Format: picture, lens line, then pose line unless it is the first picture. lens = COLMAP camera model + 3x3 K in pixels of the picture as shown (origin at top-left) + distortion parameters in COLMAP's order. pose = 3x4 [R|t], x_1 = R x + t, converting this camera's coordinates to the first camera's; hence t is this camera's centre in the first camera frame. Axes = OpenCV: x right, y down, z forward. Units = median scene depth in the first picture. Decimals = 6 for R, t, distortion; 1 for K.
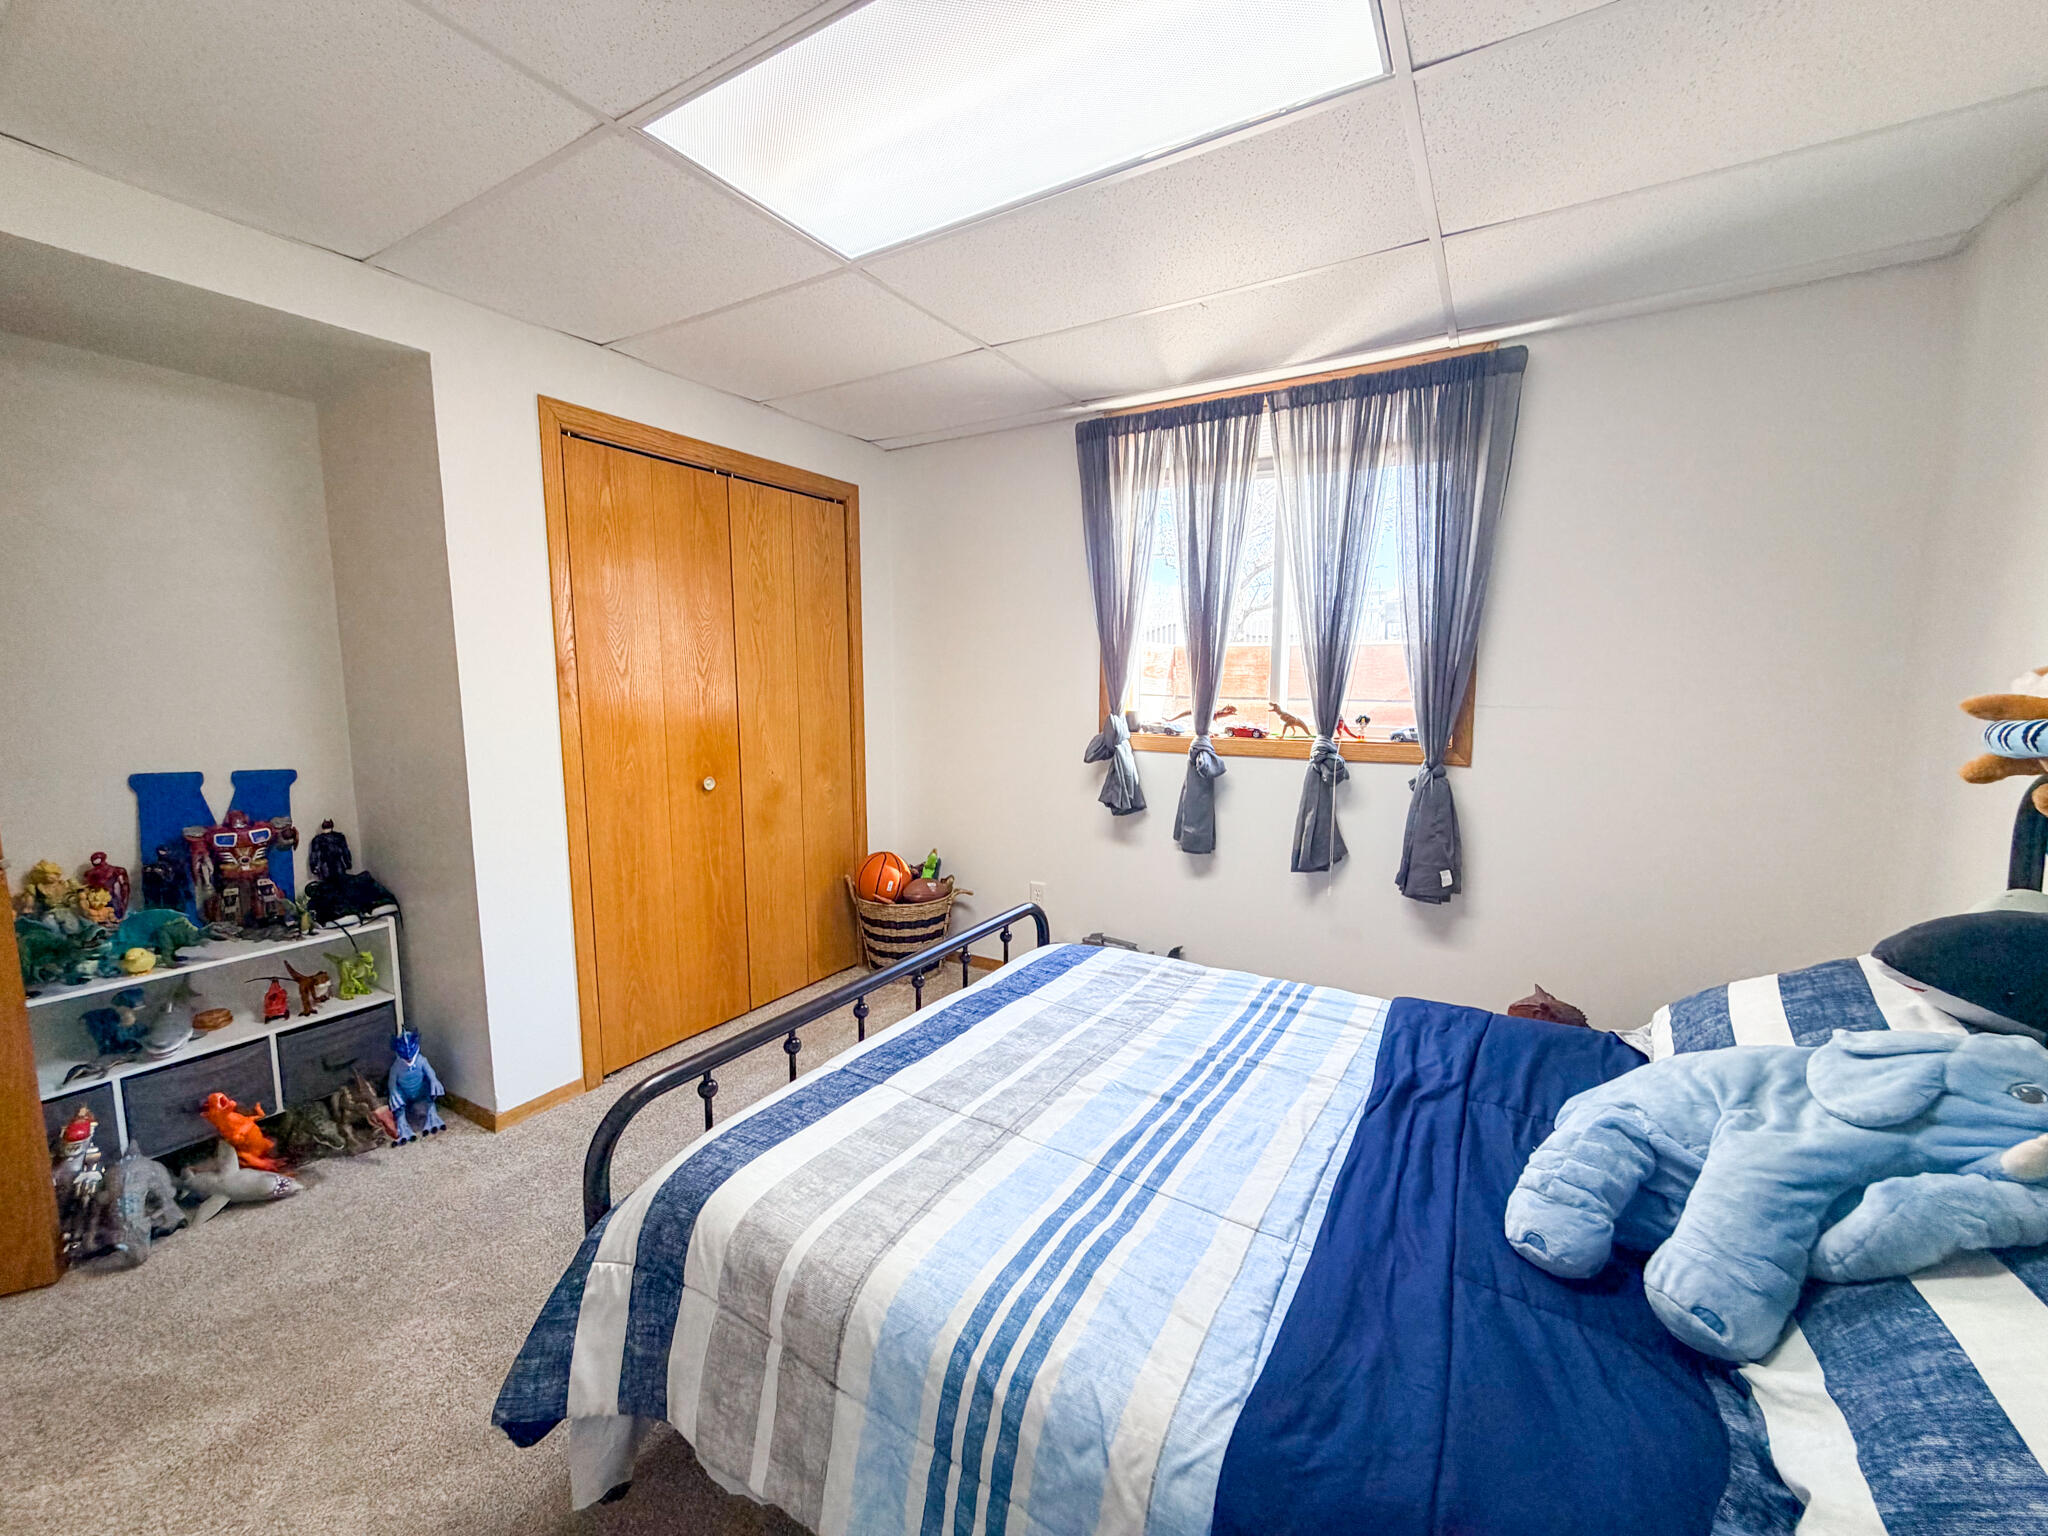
lens RADIAL K [[815.6, 0, 1022.6], [0, 815.6, 774.6], [0, 0, 1]] dist [0.000299, -0.000039]
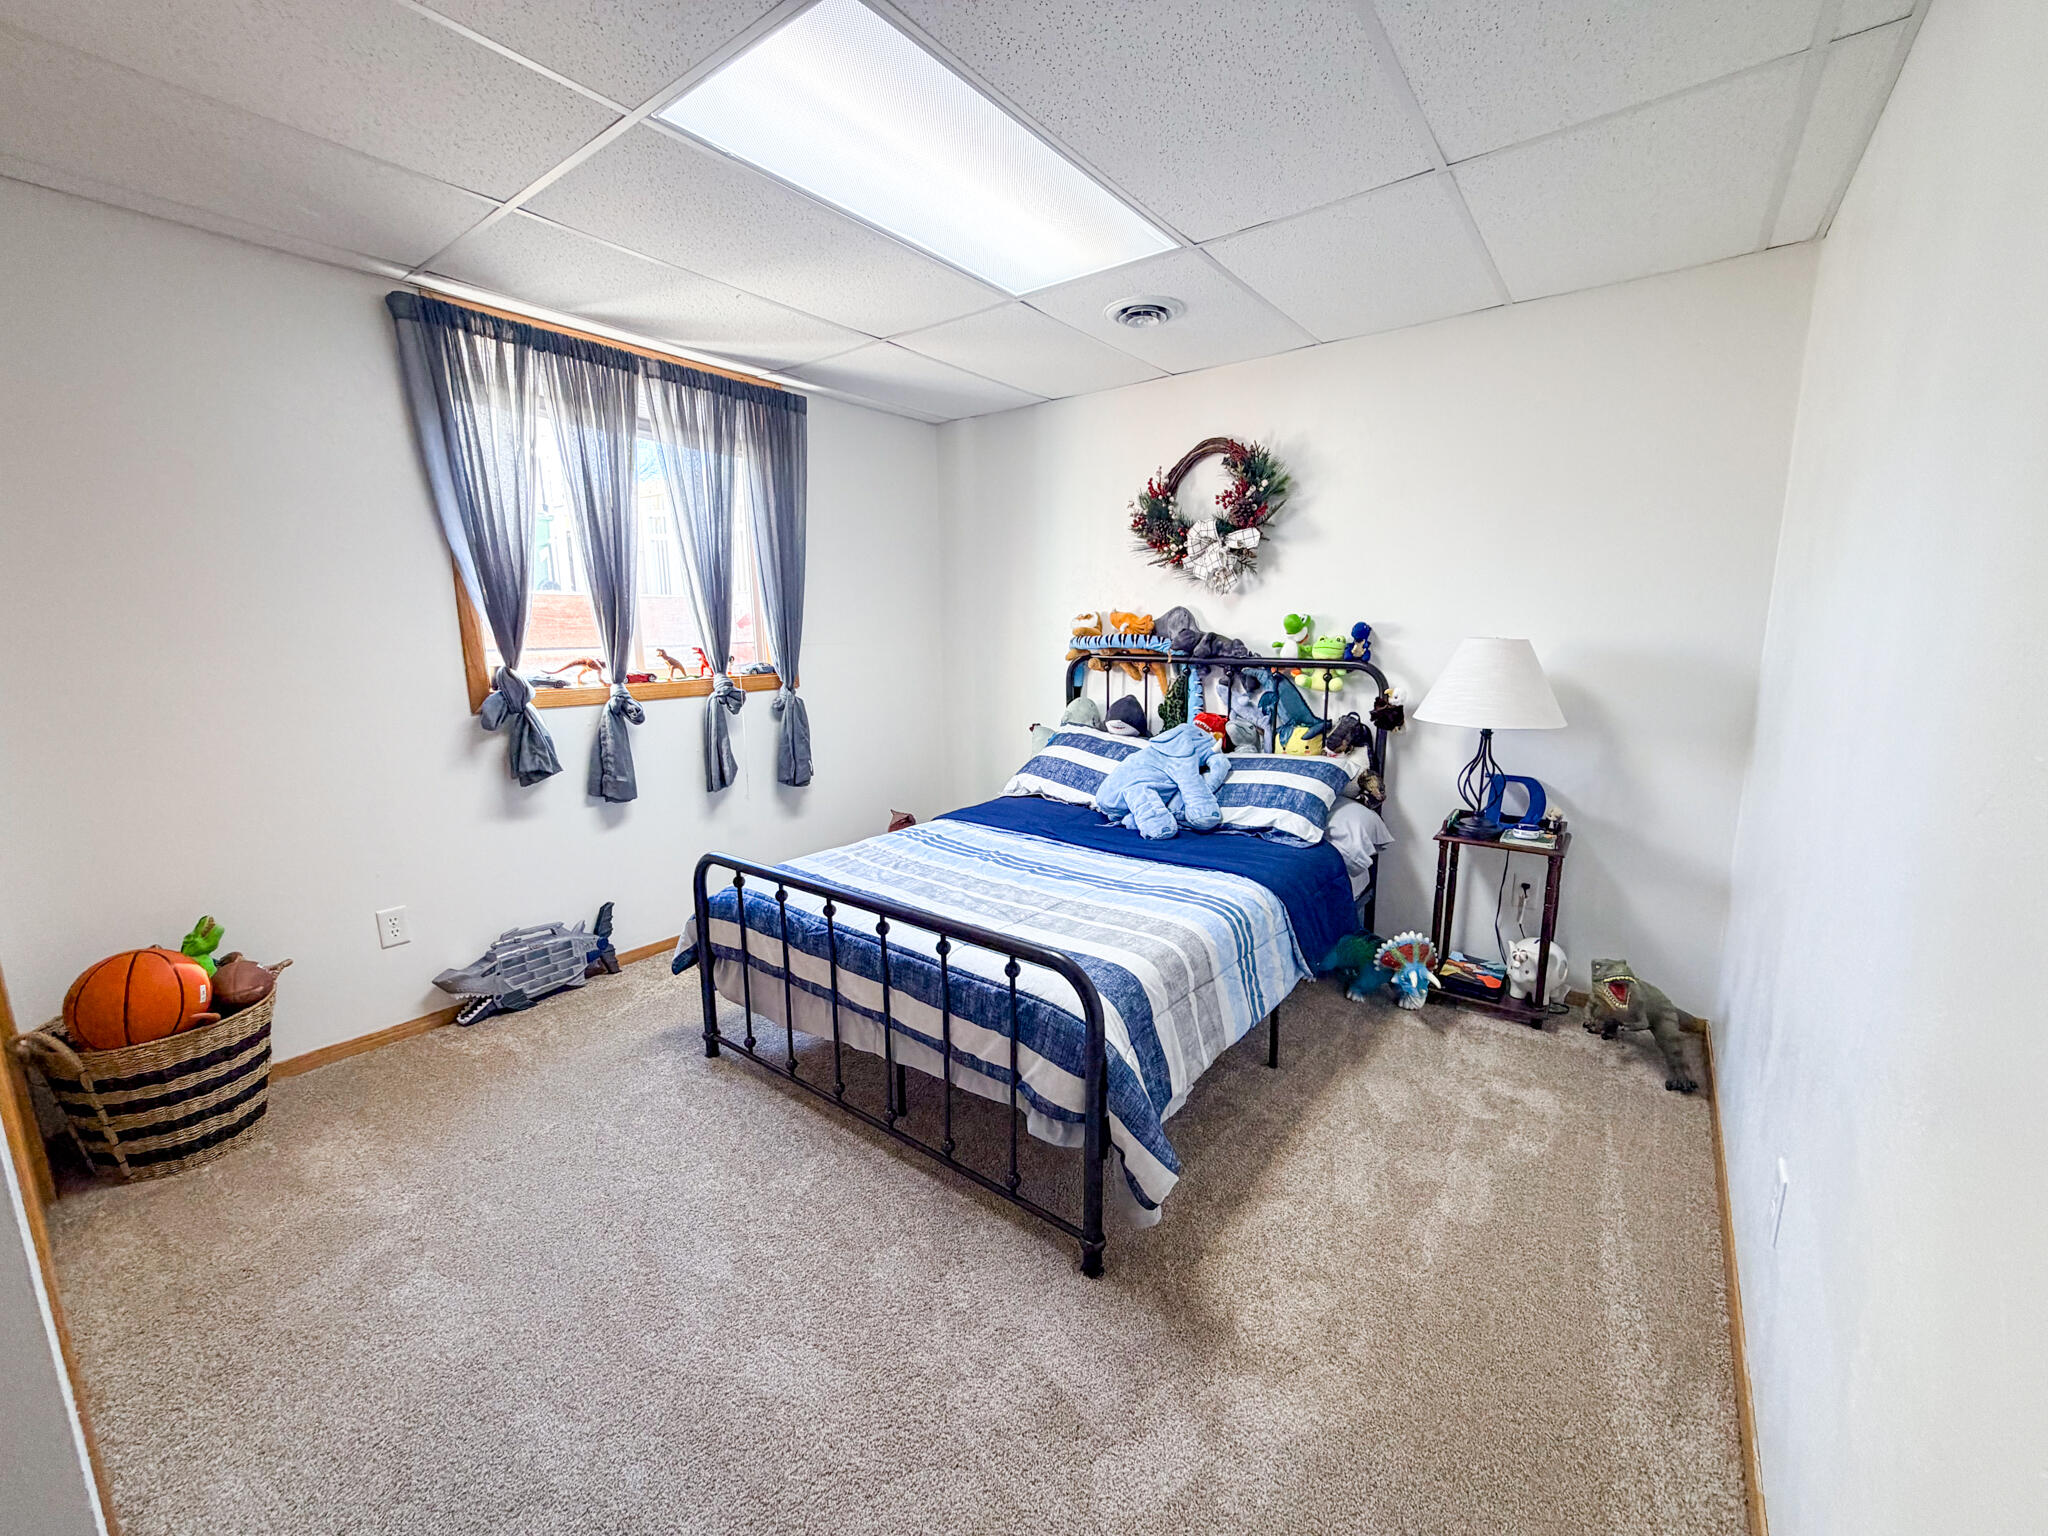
lens RADIAL K [[815.6, 0, 1026.3], [0, 815.6, 769.4], [0, 0, 1]] dist [0.000299, -0.000039]
pose [[0.109685, -0.176023, 0.978256, -0.910867], [0.125266, 0.978795, 0.162075, -0.055503], [-0.986041, 0.104765, 0.129409, 0.484600]]
